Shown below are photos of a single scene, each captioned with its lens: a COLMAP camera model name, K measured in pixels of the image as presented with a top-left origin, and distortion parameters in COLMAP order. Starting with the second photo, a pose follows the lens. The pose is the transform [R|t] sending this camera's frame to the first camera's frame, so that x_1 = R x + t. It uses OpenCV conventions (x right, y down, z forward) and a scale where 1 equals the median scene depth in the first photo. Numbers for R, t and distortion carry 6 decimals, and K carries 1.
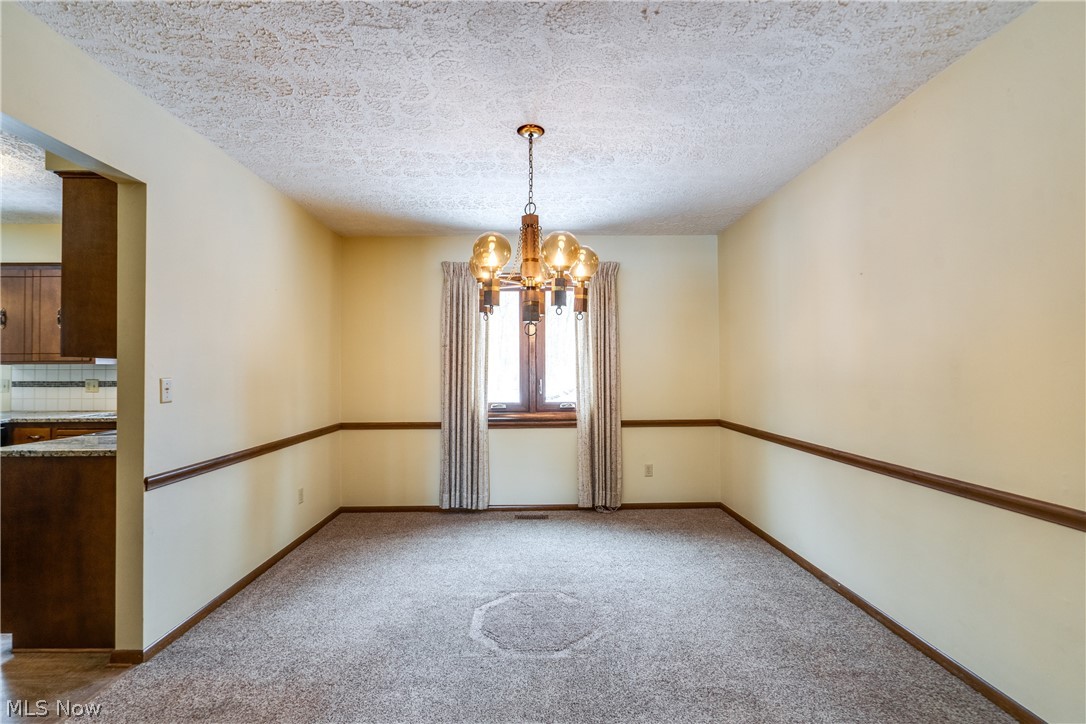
lens RADIAL K [[512.6, 0, 569.1], [0, 512.6, 361.7], [0, 0, 1]] dist [-0.023786, 0.000253]
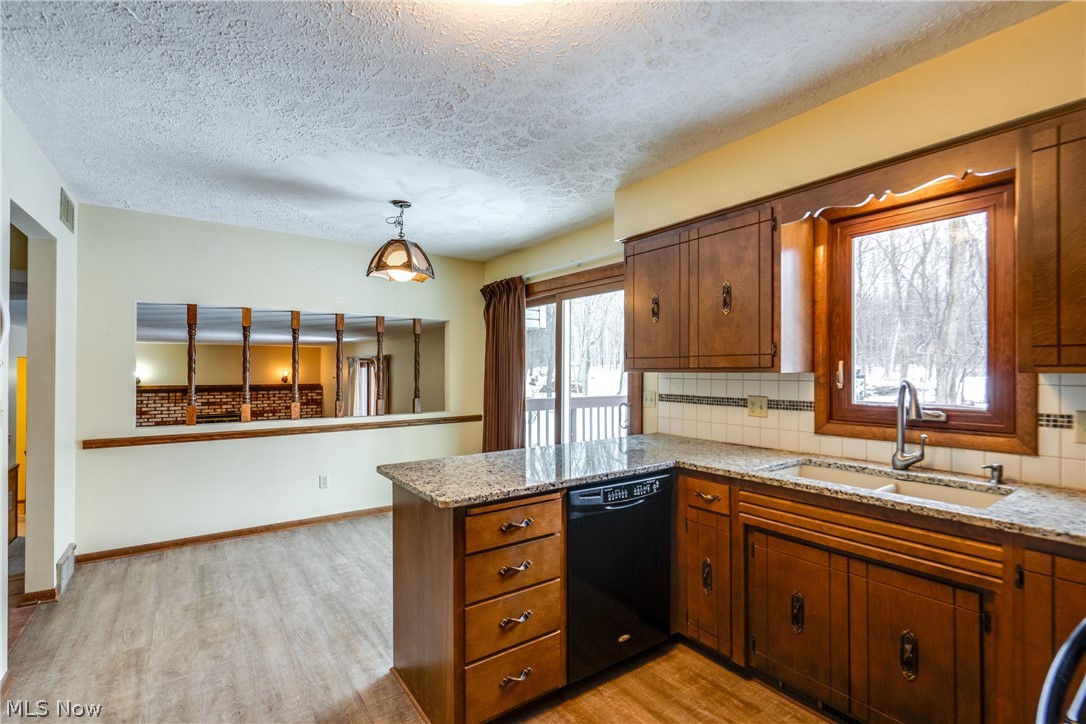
lens RADIAL K [[521.5, 0, 540.5], [0, 521.5, 367.1], [0, 0, 1]] dist [-0.001102, 0.001032]
pose [[0.546786, -0.000567, -0.837272, -0.554899], [0.004696, 0.999986, 0.002390, -0.003801], [0.837259, -0.005239, 0.546781, 0.416707]]
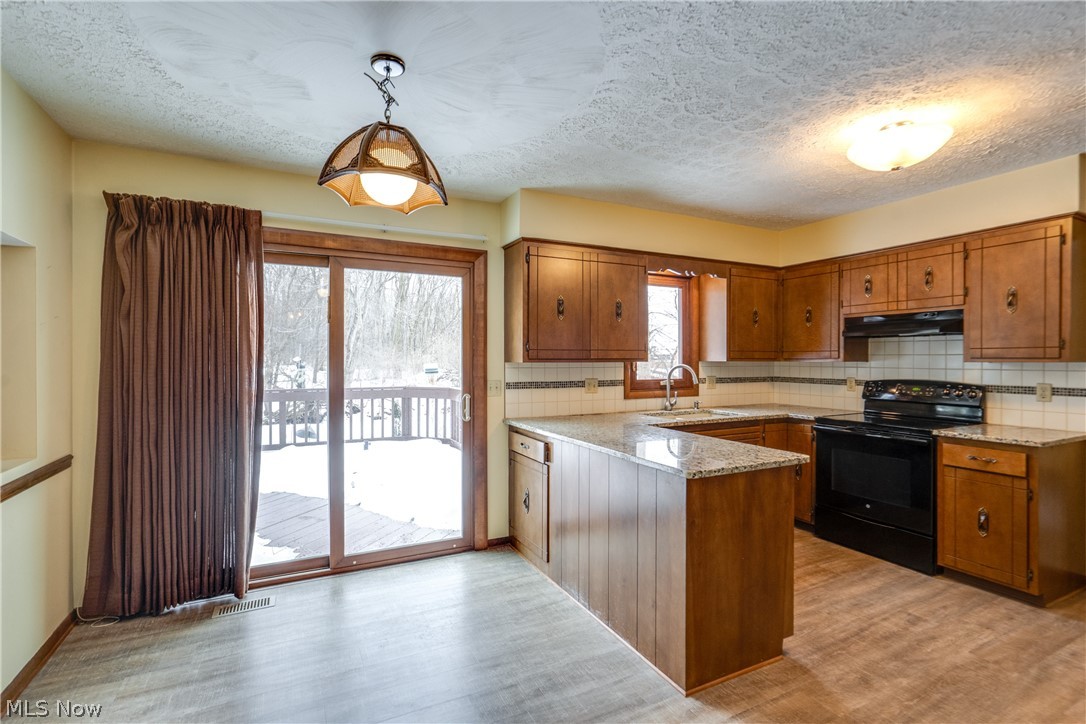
lens RADIAL K [[496.2, 0, 561.1], [0, 496.2, 364.9], [0, 0, 1]] dist [-0.002631, 0.001097]
pose [[0.891268, -0.001404, 0.453474, -1.411818], [-0.005591, 0.999885, 0.014085, -0.001662], [-0.453442, -0.015089, 0.891158, 0.226842]]
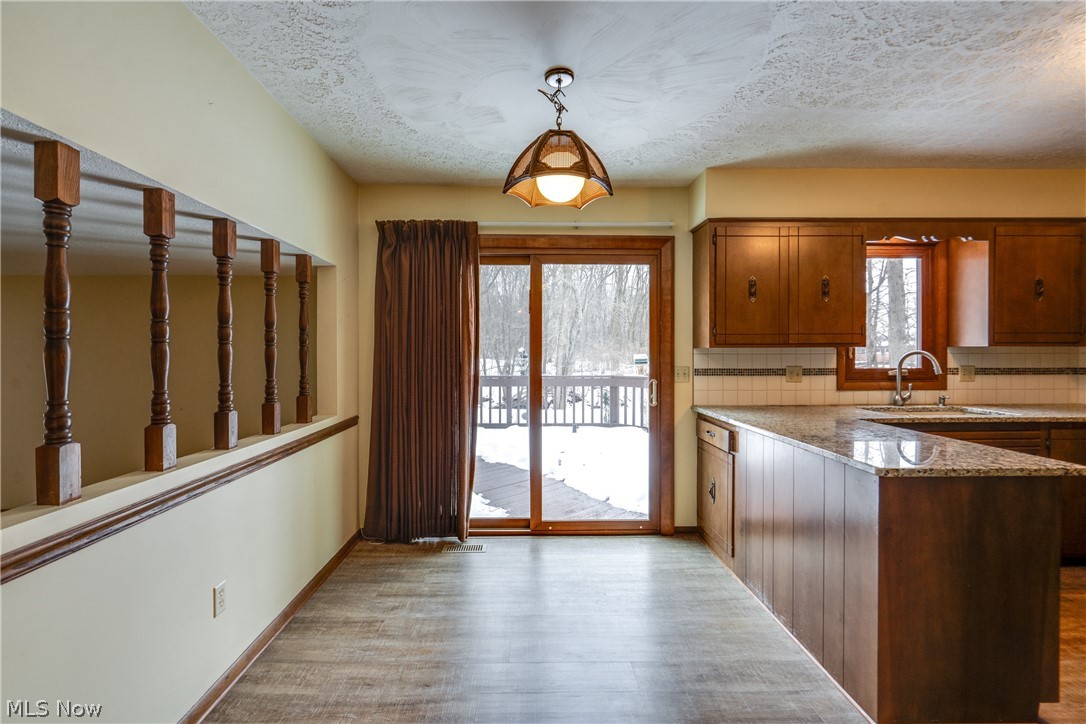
lens RADIAL K [[505.0, 0, 557.5], [0, 505.0, 359.5], [0, 0, 1]] dist [-0.001442, 0.001249]
pose [[0.999679, -0.000180, 0.025338, -1.362996], [-0.000265, 0.999846, 0.017553, 0.010040], [-0.025338, -0.017554, 0.999525, 0.187492]]
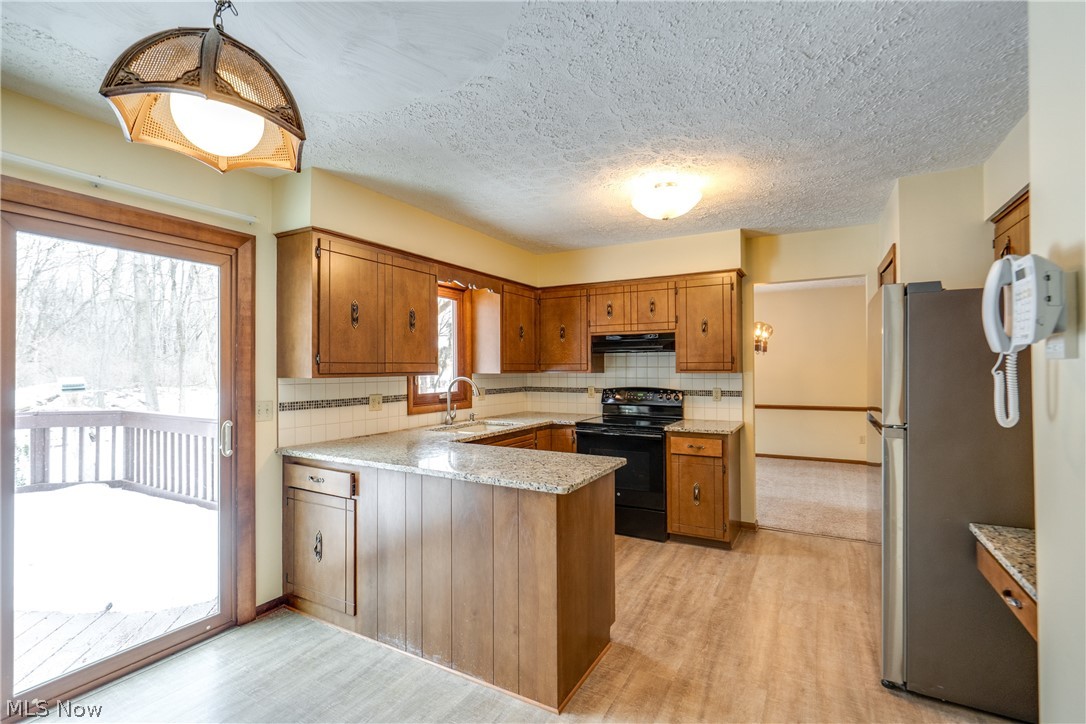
lens RADIAL K [[488.3, 0, 538.8], [0, 488.3, 364.7], [0, 0, 1]] dist [-0.011083, 0.006420]
pose [[0.503250, 0.008011, 0.864104, -1.505093], [-0.003514, 0.999968, -0.007224, -0.007829], [-0.864134, 0.000599, 0.503262, 0.376748]]
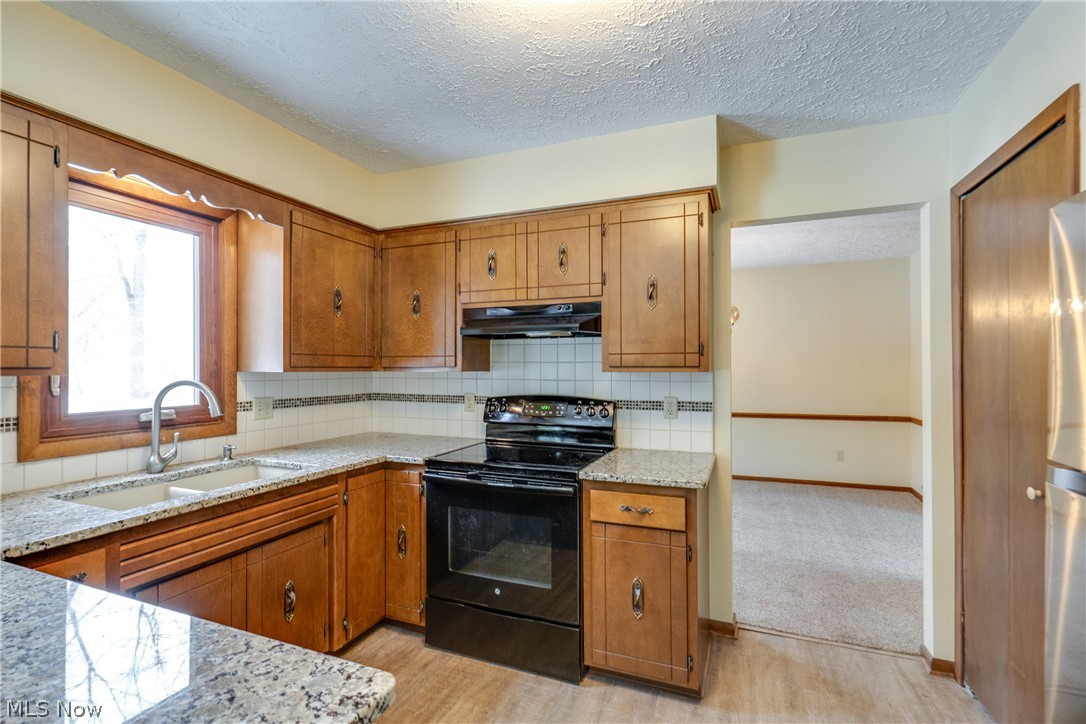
lens RADIAL K [[488.8, 0, 503.2], [0, 488.8, 365.1], [0, 0, 1]] dist [0.001578, 0.000392]
pose [[0.459056, 0.007040, 0.888379, -1.053672], [-0.005969, 0.999970, -0.004840, -0.003427], [-0.888387, -0.003081, 0.459085, 0.478758]]
